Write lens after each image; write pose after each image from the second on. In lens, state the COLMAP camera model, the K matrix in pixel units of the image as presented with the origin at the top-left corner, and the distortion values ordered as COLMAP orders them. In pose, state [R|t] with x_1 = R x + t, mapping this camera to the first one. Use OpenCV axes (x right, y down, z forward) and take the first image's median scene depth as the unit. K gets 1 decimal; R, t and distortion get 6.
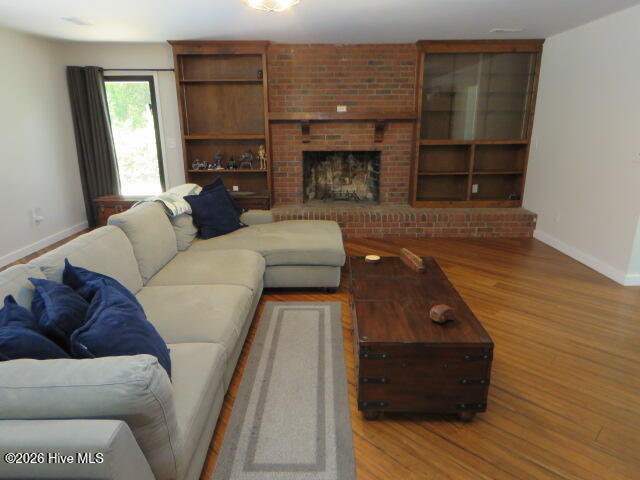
lens RADIAL K [[410.0, 0, 319.2], [0, 410.0, 238.5], [0, 0, 1]] dist [0.006176, -0.009216]
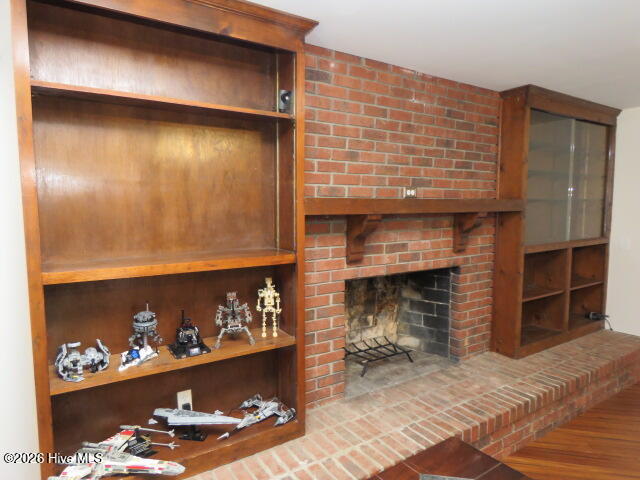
lens RADIAL K [[410.0, 0, 319.8], [0, 410.0, 243.2], [0, 0, 1]] dist [0.006176, -0.009216]
pose [[0.827289, -0.048280, 0.559698, -0.317379], [0.147963, 0.979848, -0.134182, -0.199452], [-0.541941, 0.193822, 0.817761, 0.645563]]
